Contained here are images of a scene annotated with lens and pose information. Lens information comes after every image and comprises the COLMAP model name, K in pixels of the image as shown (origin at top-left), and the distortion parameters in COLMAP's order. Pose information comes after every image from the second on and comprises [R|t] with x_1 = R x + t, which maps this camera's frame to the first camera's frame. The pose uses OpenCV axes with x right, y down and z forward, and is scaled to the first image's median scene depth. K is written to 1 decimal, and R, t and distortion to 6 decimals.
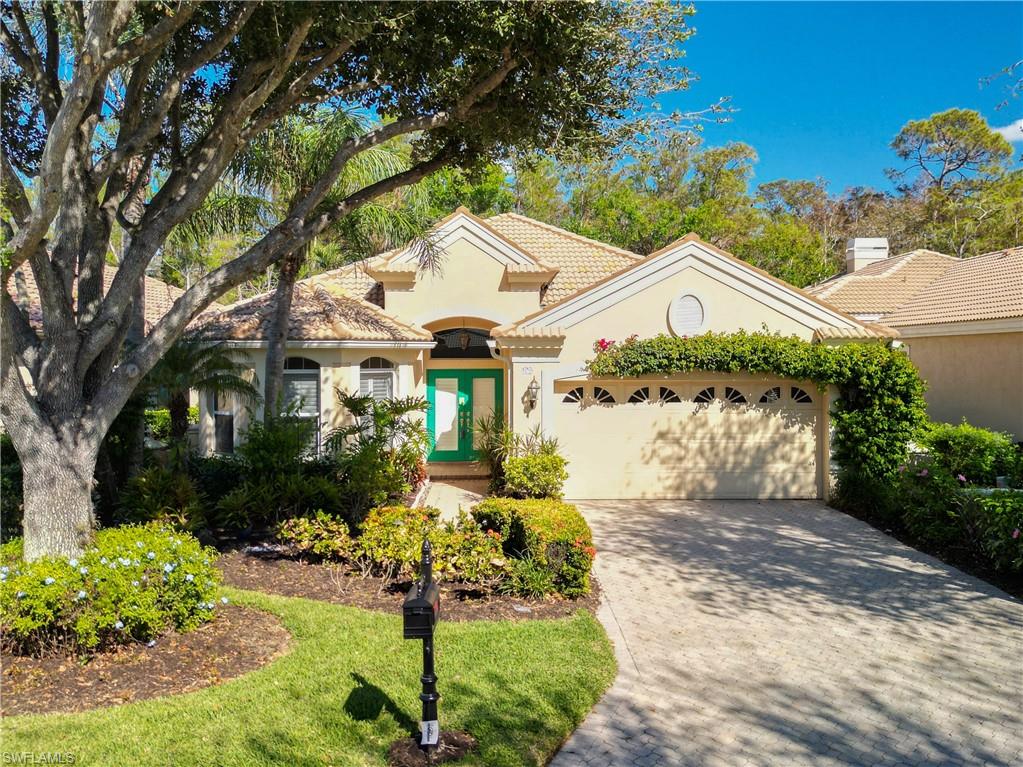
lens RADIAL K [[715.1, 0, 511.5], [0, 715.1, 383.5], [0, 0, 1]] dist [0.108560, 0.000553]
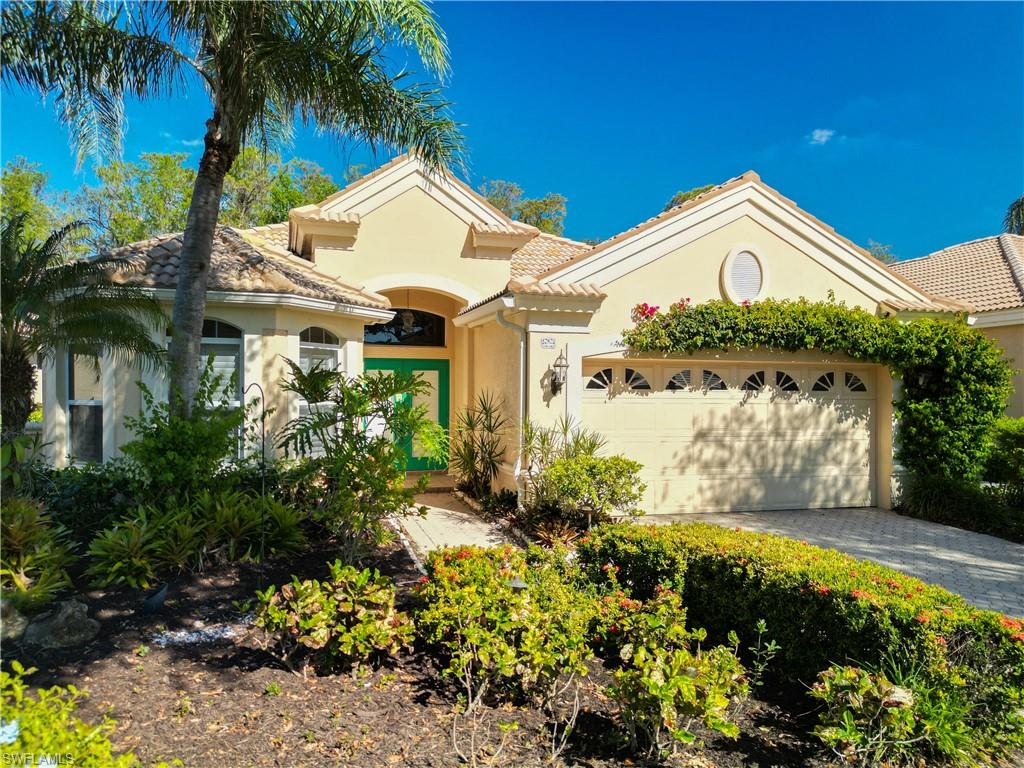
lens RADIAL K [[691.0, 0, 512.0], [0, 691.0, 384.0], [0, 0, 1]] dist [0.023485, 0.029000]
pose [[0.979533, 0.008472, 0.201103, -0.149093], [-0.003613, 0.999693, -0.024516, 0.039557], [-0.201249, 0.023288, 0.979263, 0.308640]]
